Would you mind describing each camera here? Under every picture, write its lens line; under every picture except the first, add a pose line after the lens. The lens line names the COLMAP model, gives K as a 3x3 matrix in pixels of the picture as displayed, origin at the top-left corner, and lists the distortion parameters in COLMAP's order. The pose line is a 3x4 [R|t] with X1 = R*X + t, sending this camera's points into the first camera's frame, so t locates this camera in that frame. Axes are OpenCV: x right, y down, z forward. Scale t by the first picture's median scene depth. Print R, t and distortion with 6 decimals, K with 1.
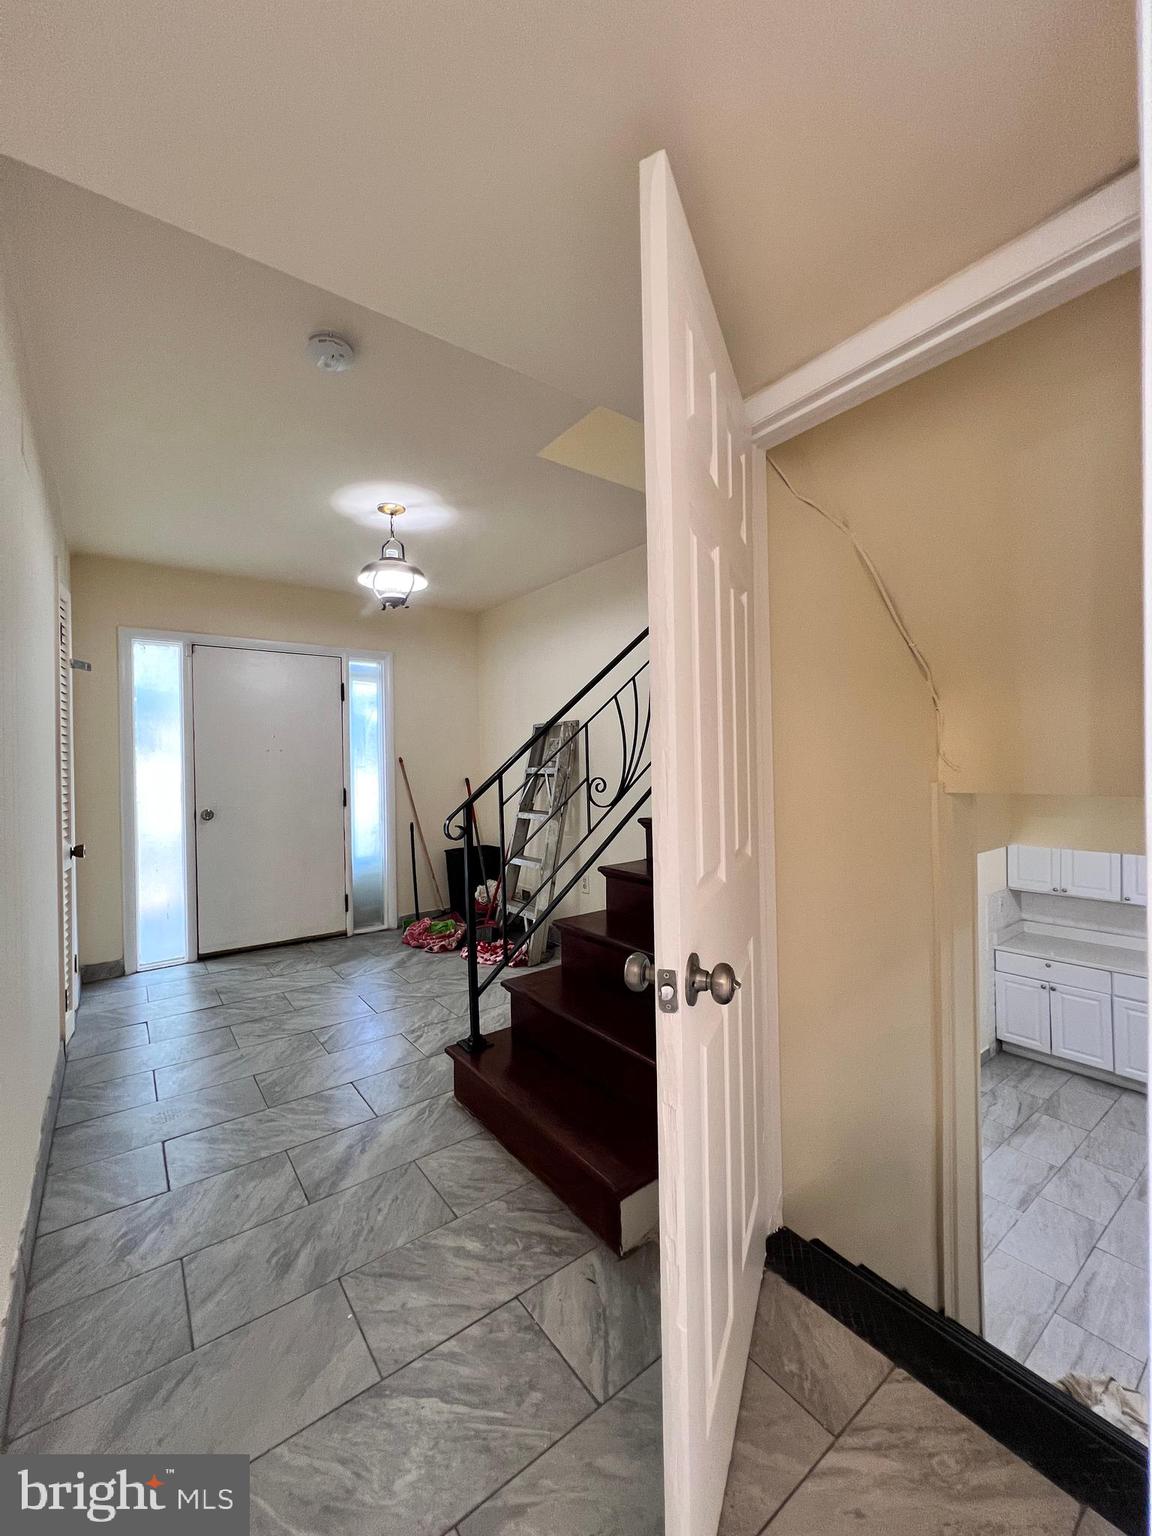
lens RADIAL K [[615.9, 0, 580.3], [0, 615.9, 763.7], [0, 0, 1]] dist [-0.000141, -0.000332]
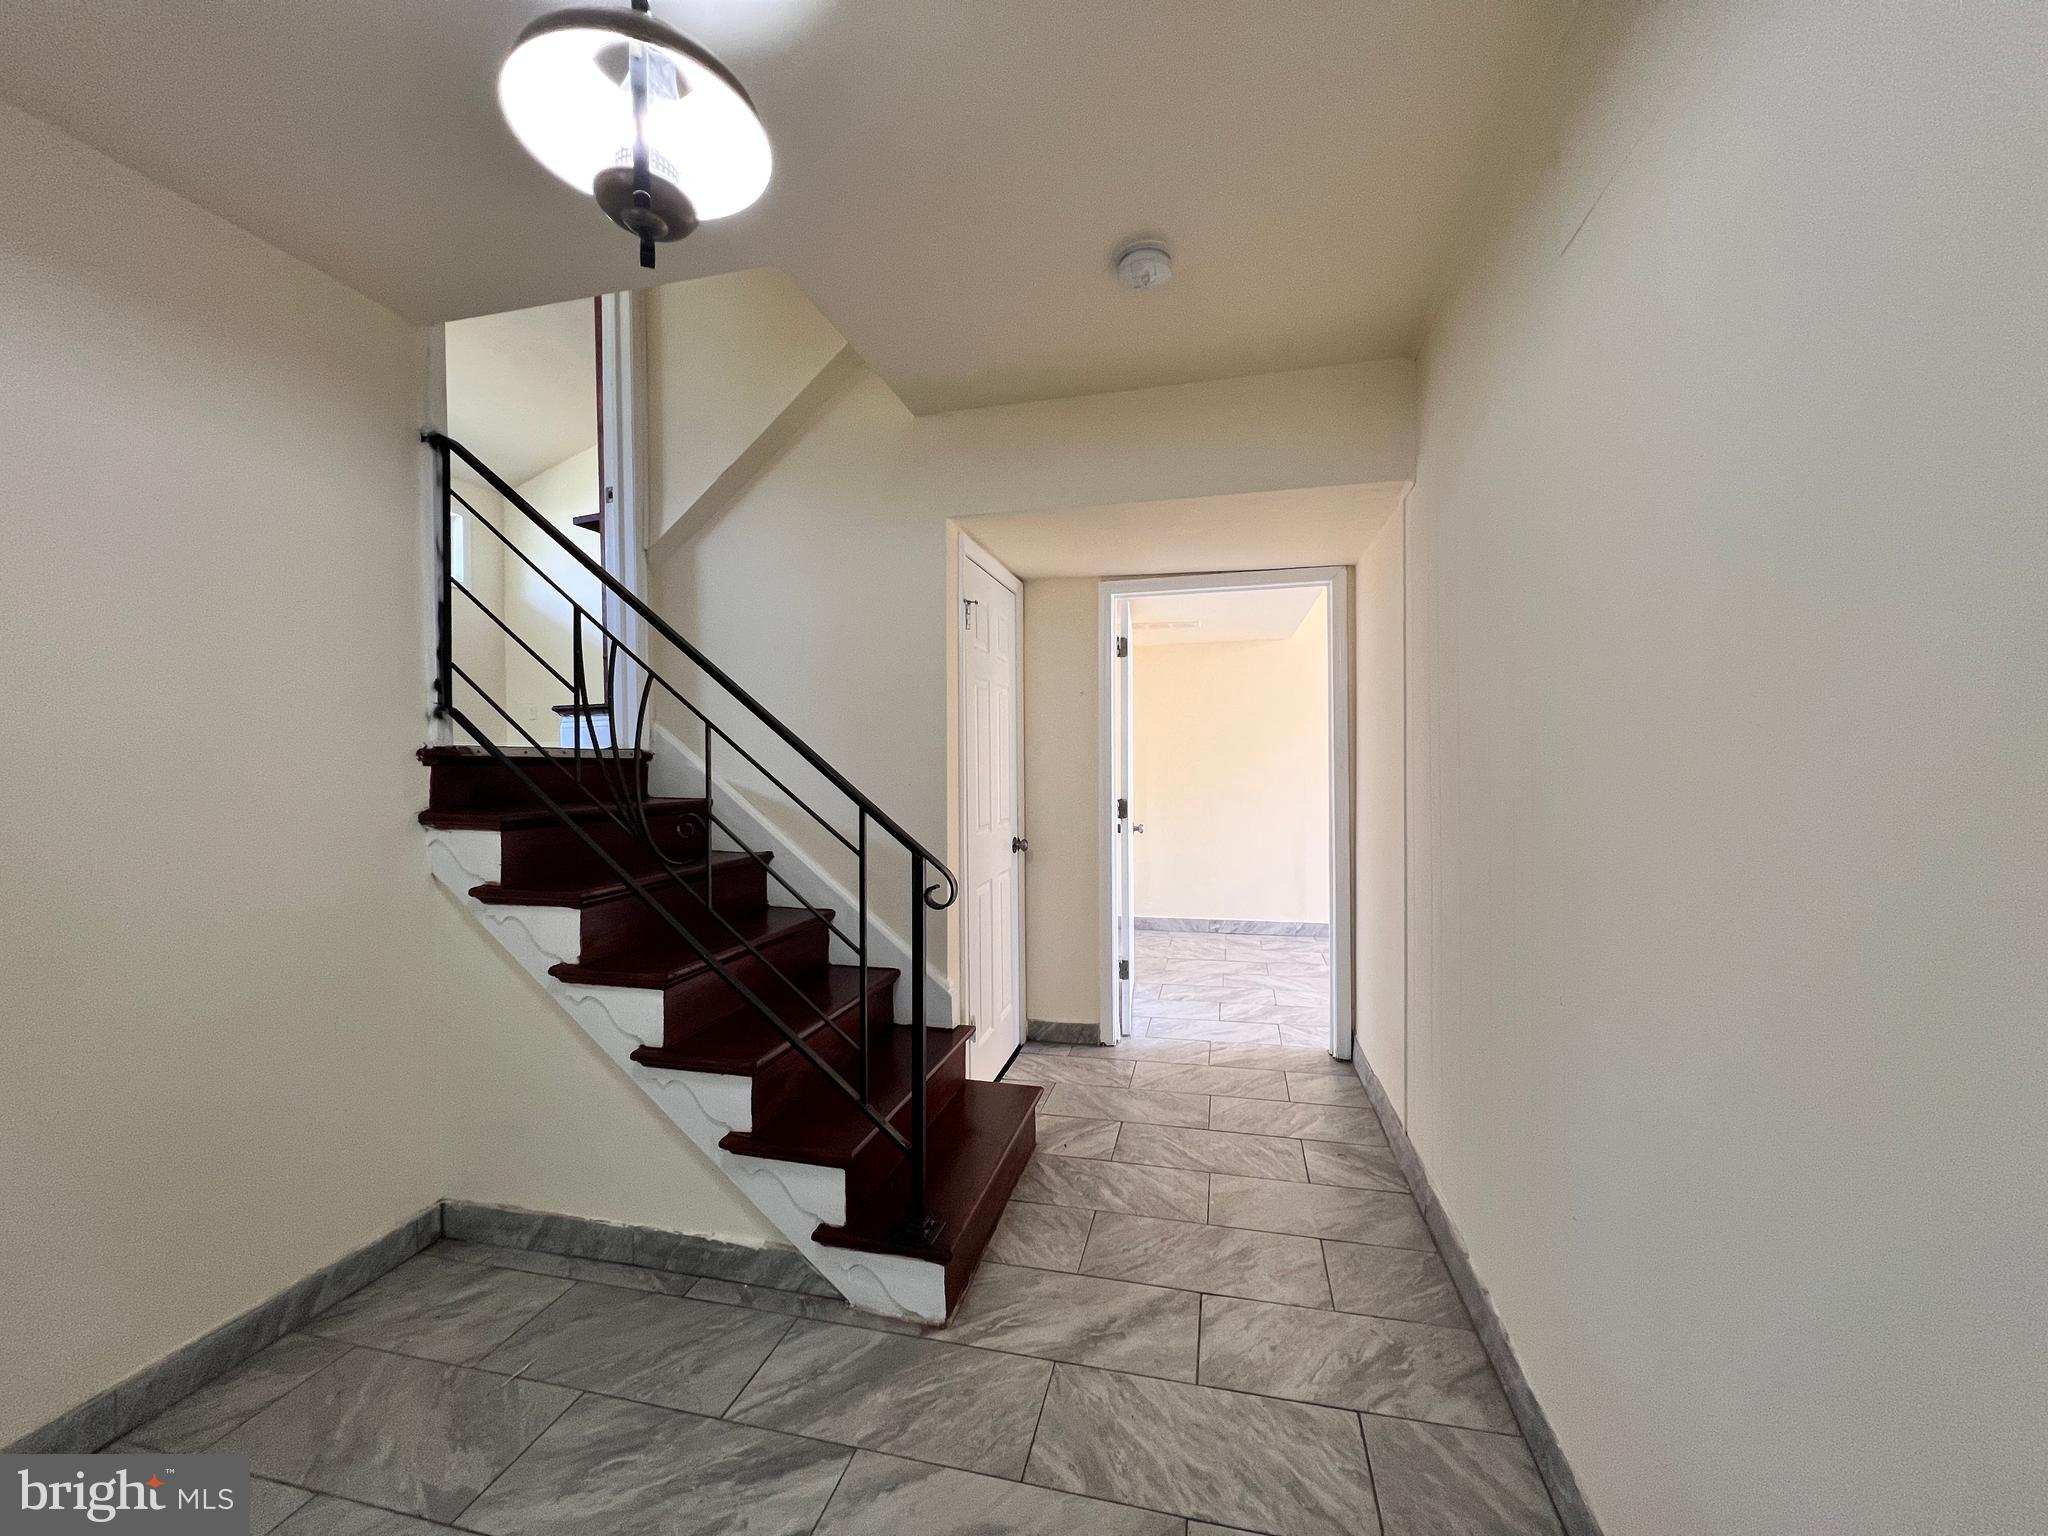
lens RADIAL K [[821.2, 0, 1029.3], [0, 821.2, 768.1], [0, 0, 1]] dist [-0.000141, -0.000332]
pose [[-0.633264, 0.012273, 0.773839, -1.204912], [0.013411, 0.999898, -0.004883, -0.014925], [-0.773820, 0.007286, -0.633364, 1.941163]]
